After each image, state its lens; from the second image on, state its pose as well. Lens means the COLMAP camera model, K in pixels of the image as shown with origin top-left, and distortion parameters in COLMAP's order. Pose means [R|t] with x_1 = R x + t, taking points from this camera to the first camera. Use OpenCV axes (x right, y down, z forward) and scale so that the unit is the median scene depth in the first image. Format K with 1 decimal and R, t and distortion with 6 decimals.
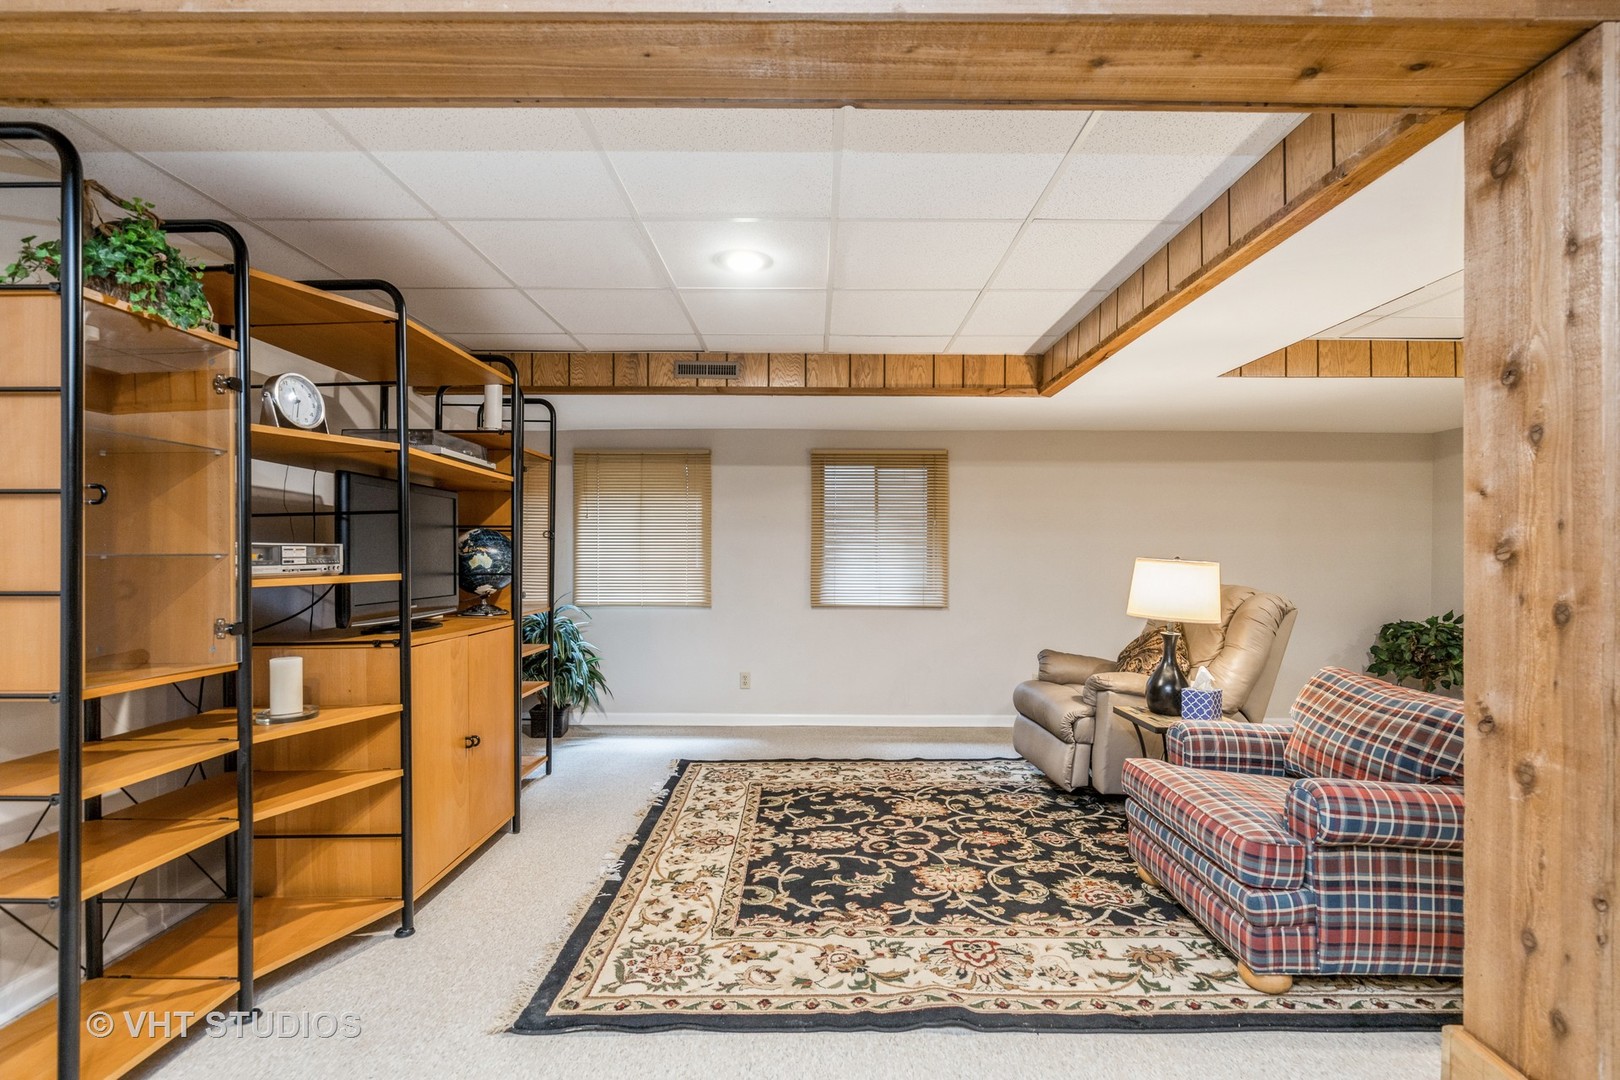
lens RADIAL K [[757.6, 0, 815.7], [0, 757.6, 551.5], [0, 0, 1]] dist [-0.001213, -0.000219]
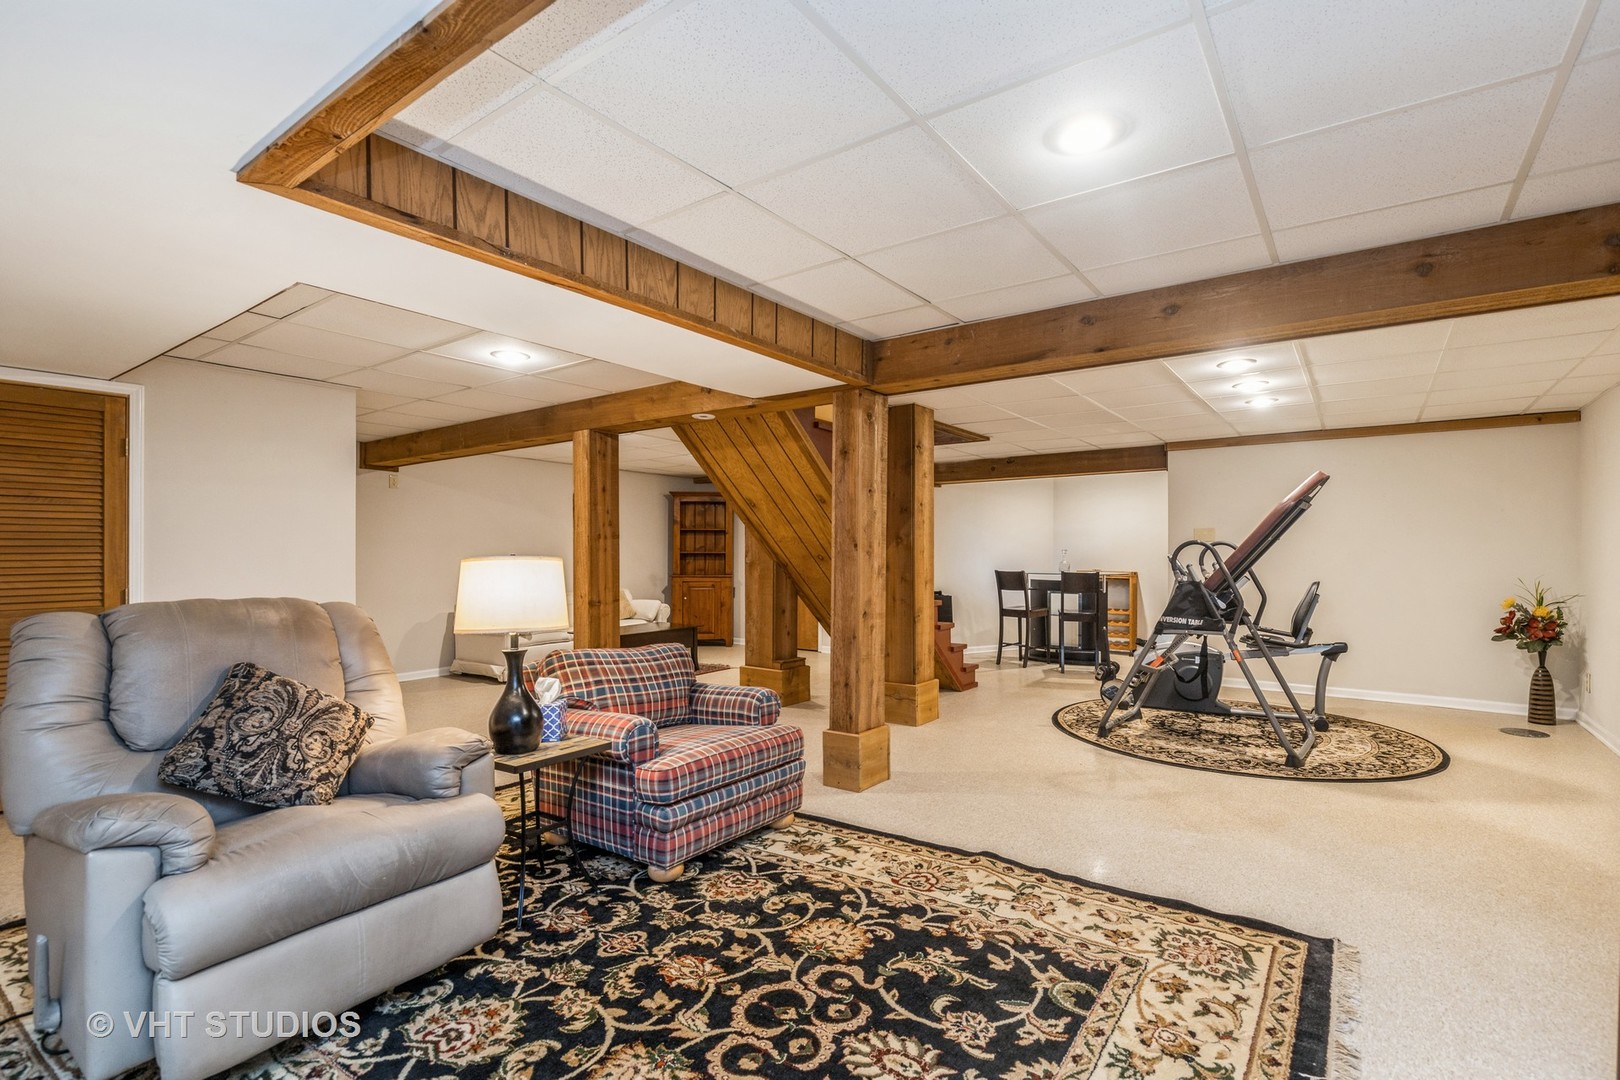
lens RADIAL K [[757.6, 0, 815.7], [0, 757.6, 551.5], [0, 0, 1]] dist [-0.001213, -0.000219]
pose [[-0.808834, -0.002409, 0.588032, -0.316982], [-0.005931, 0.999974, -0.004062, 0.005865], [-0.588007, -0.006773, -0.808827, 1.788063]]
